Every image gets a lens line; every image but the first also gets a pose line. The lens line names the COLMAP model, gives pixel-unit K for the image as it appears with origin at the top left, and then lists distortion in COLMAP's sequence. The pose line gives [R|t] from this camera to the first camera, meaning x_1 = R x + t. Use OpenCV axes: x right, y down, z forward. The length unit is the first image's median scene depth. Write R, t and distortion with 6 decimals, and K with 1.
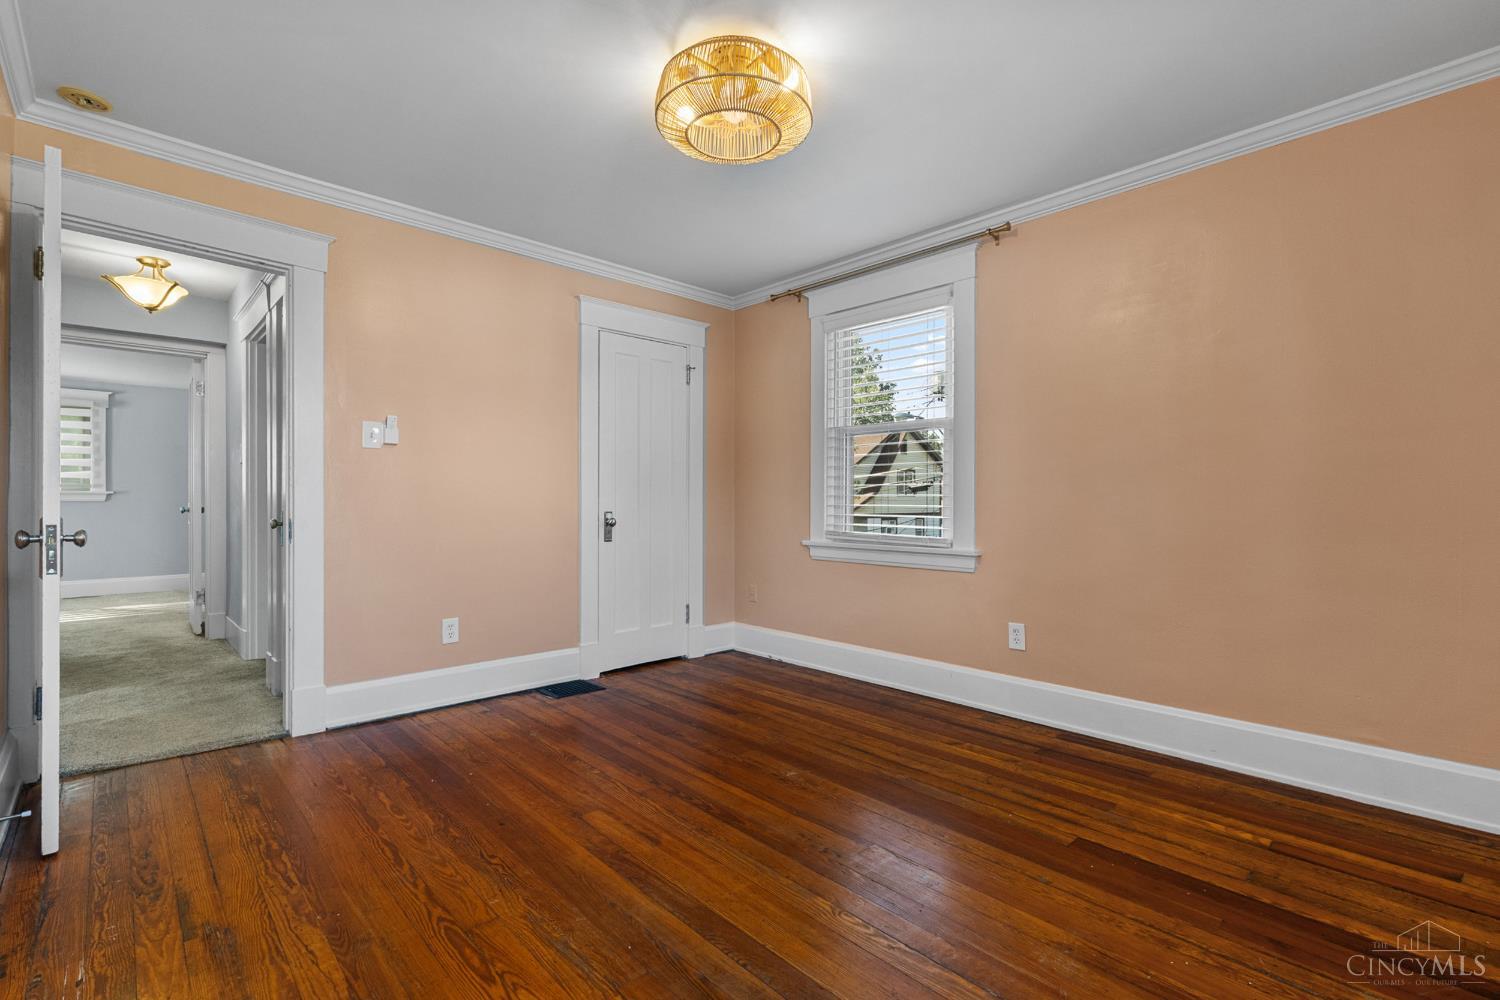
lens RADIAL K [[671.2, 0, 722.4], [0, 671.2, 495.3], [0, 0, 1]] dist [0.003661, -0.000030]
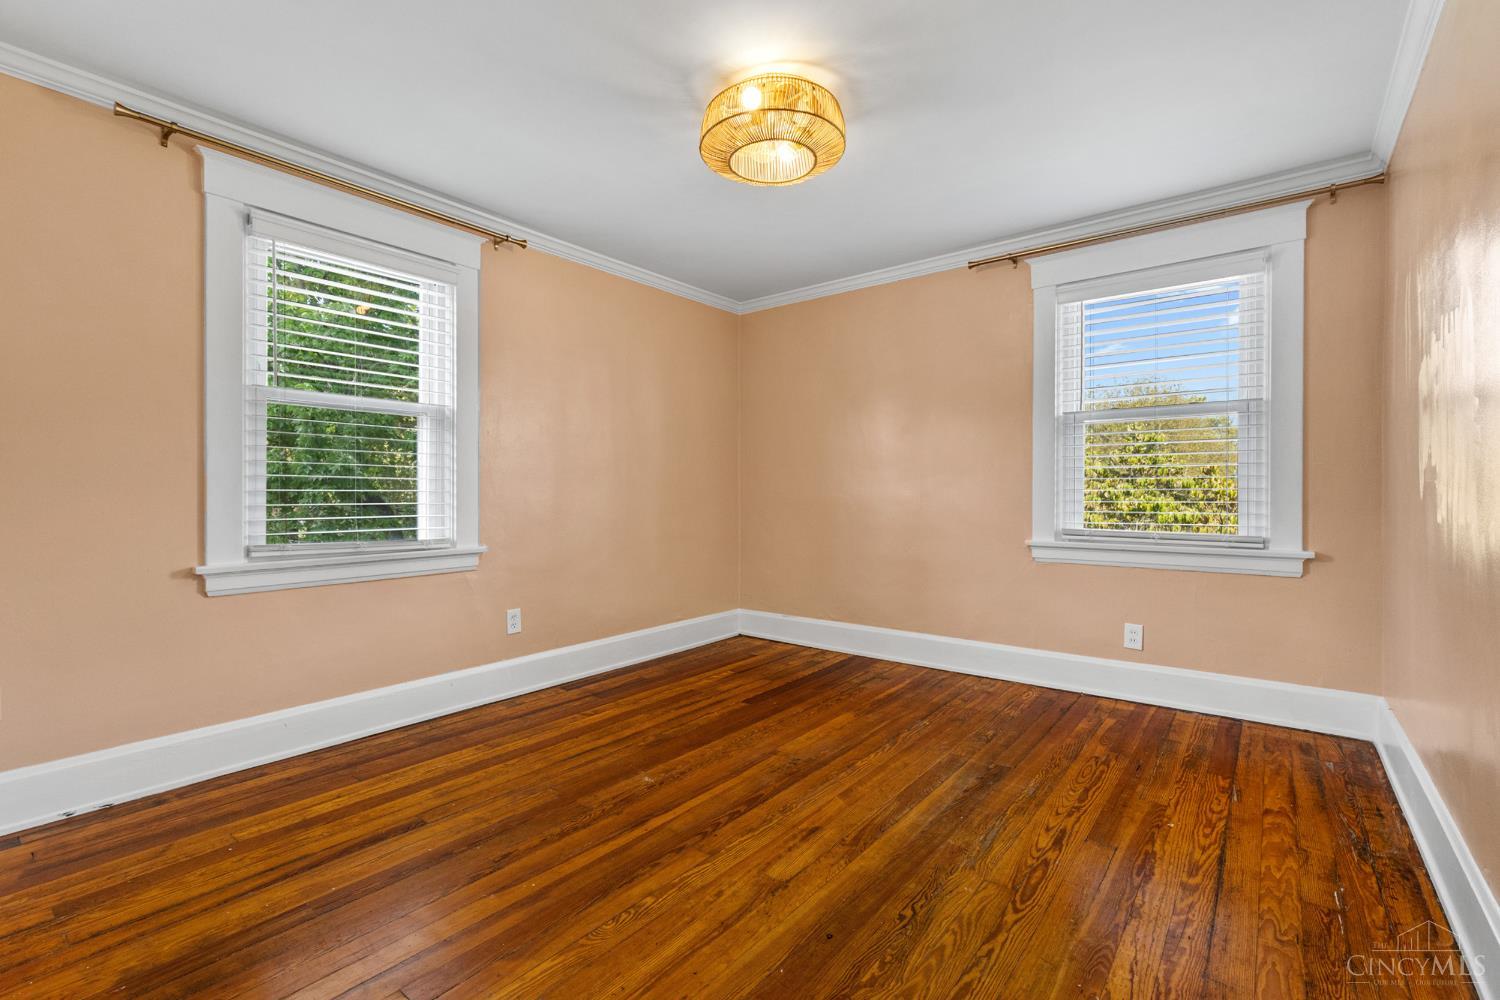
lens RADIAL K [[671.2, 0, 749.6], [0, 671.2, 490.4], [0, 0, 1]] dist [0.003661, -0.000030]
pose [[-0.168122, 0.001056, 0.985766, -0.877743], [-0.004686, 0.999987, -0.001870, -0.001764], [-0.985755, -0.004933, -0.168115, 1.018805]]
